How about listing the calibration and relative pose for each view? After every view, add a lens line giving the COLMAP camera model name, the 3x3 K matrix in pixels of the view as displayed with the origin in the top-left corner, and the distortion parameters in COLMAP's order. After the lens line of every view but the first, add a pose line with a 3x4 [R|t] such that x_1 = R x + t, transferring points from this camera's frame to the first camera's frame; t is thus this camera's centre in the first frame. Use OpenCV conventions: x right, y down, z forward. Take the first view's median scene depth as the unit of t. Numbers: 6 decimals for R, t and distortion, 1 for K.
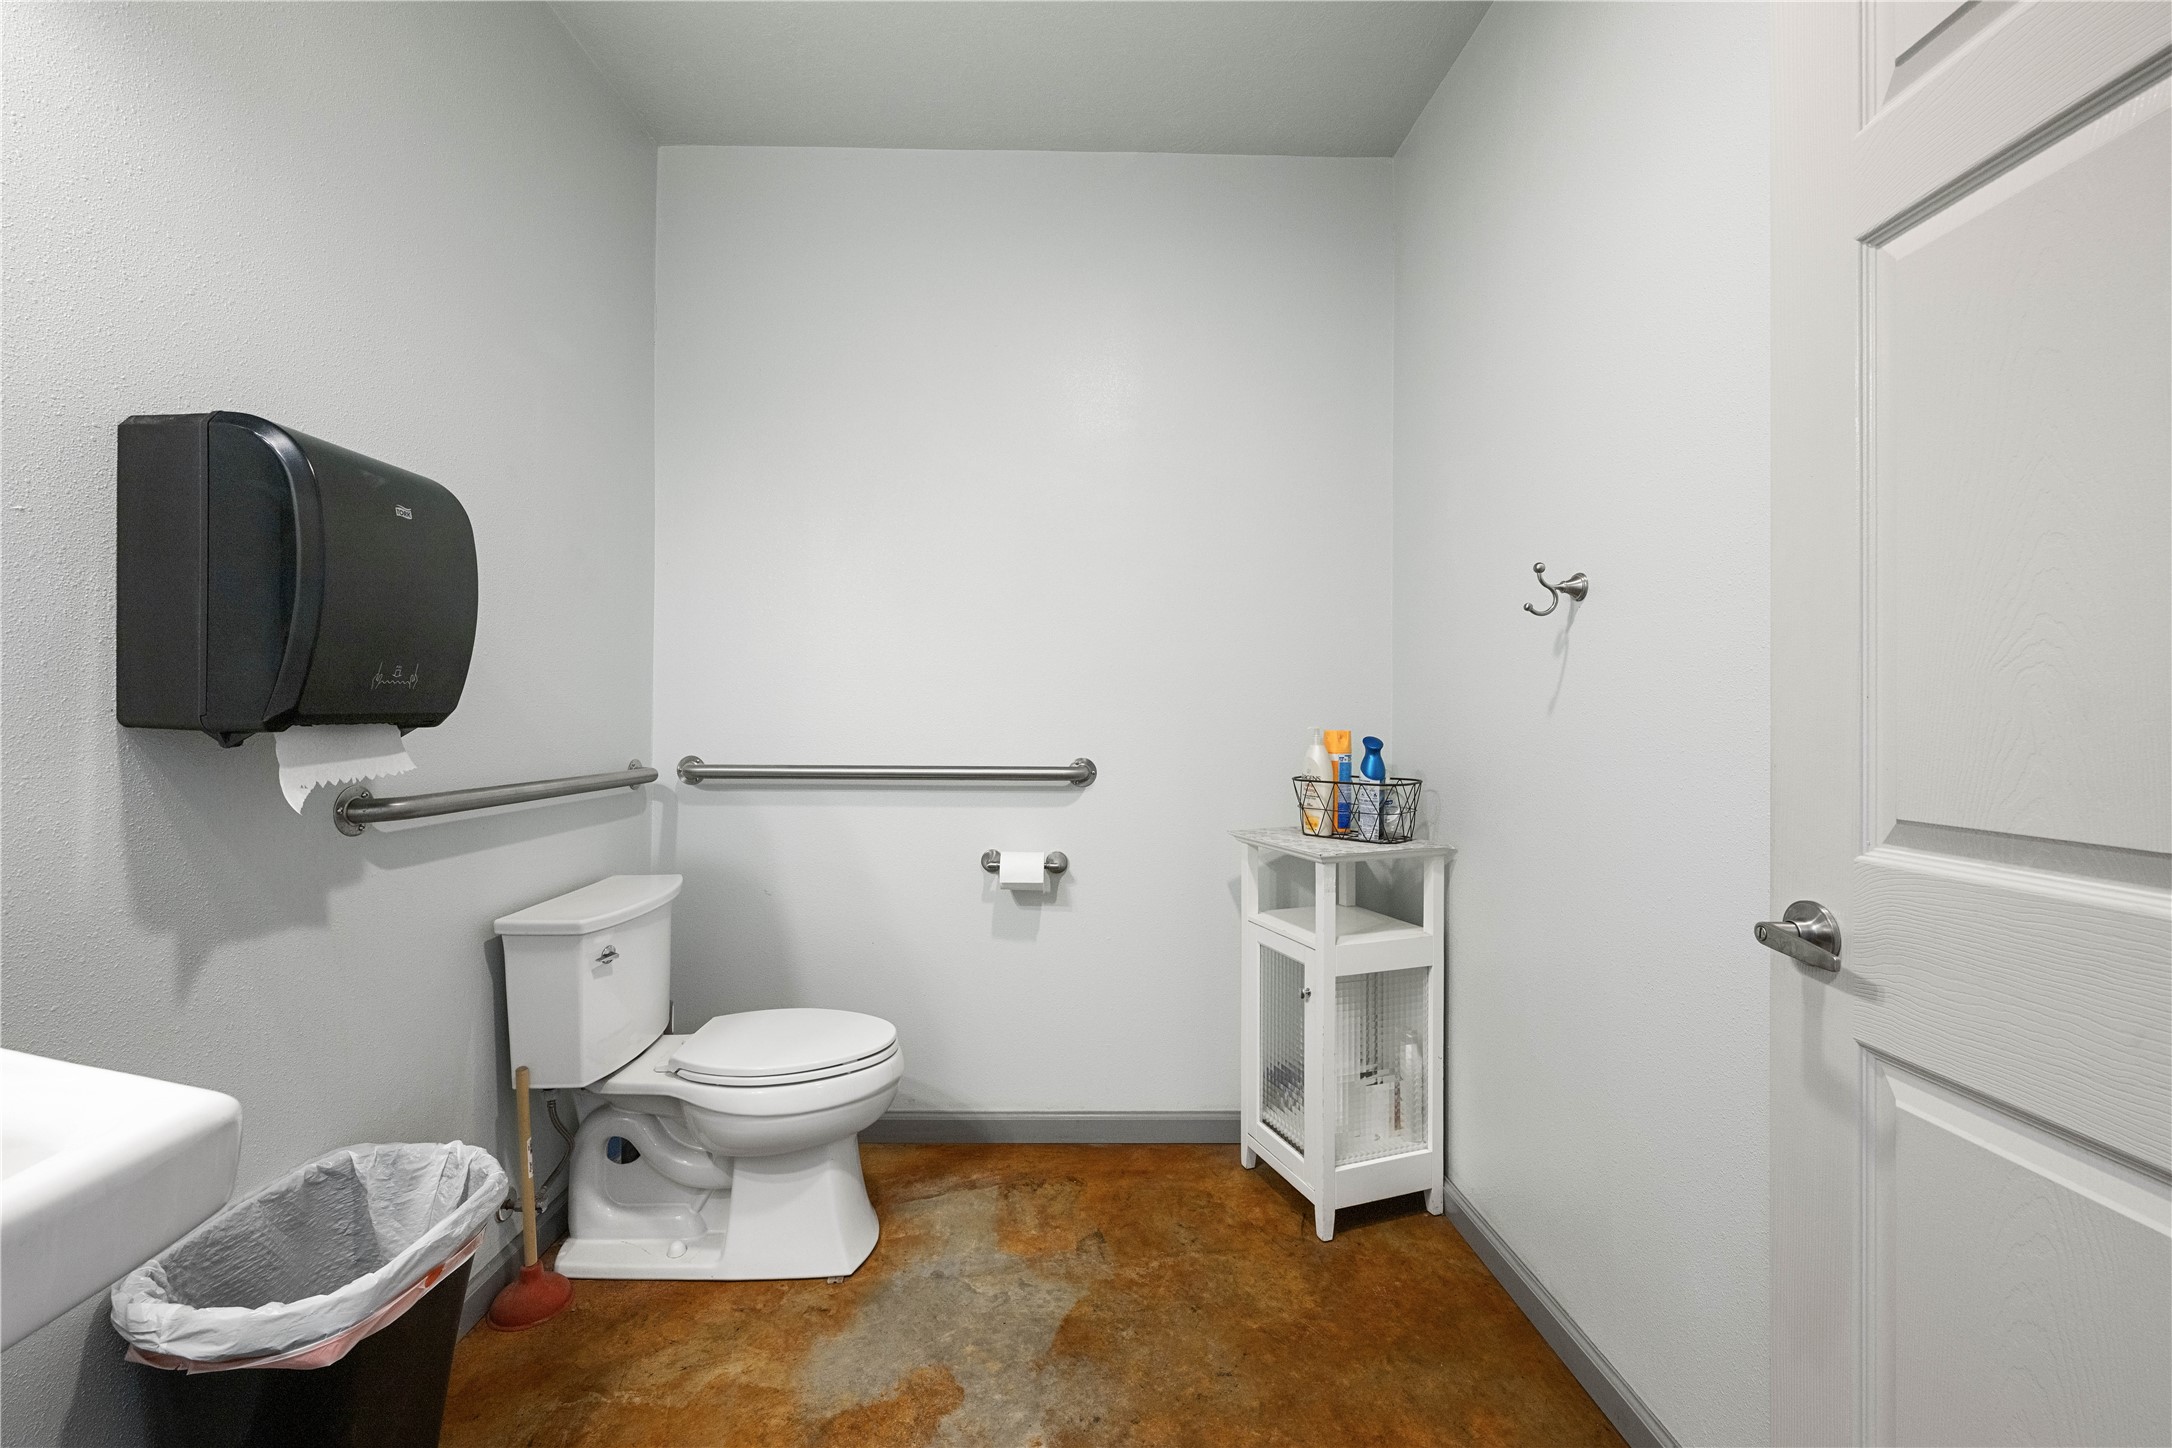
lens RADIAL K [[883.9, 0, 1072.8], [0, 883.9, 710.9], [0, 0, 1]] dist [-0.001413, -0.000172]
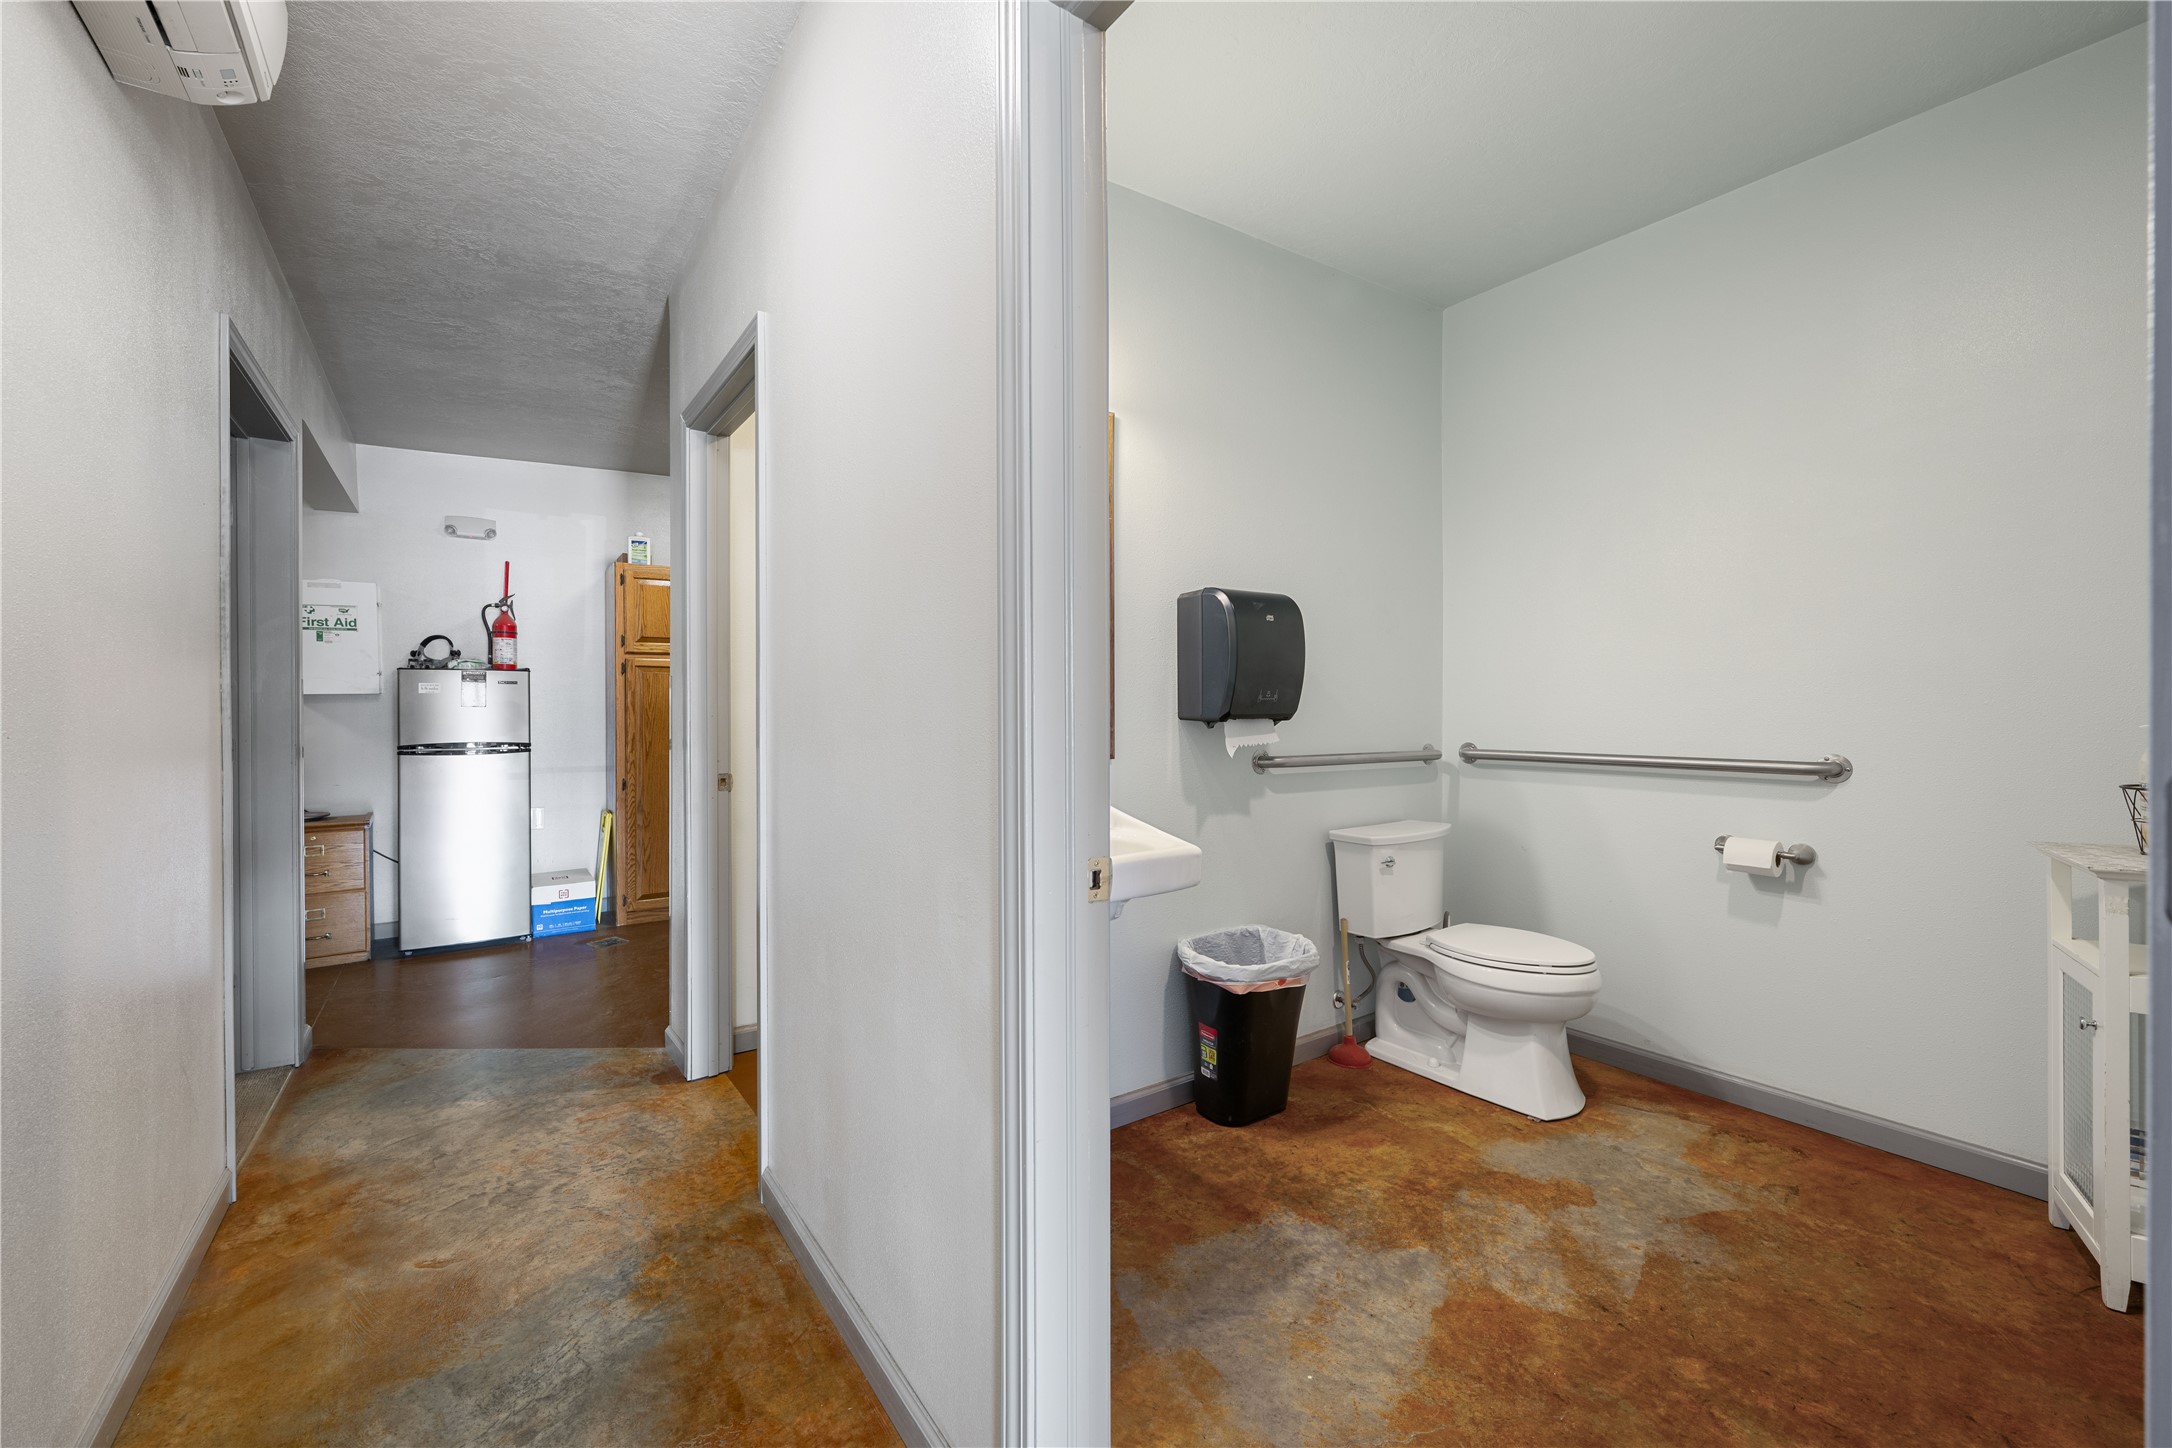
lens RADIAL K [[883.9, 0, 1077.4], [0, 883.9, 718.8], [0, 0, 1]] dist [-0.001413, -0.000172]
pose [[0.570980, 0.003691, -0.820955, 0.455126], [0.008121, 0.999916, 0.010144, -0.006468], [0.820923, -0.012459, 0.570902, -0.373284]]
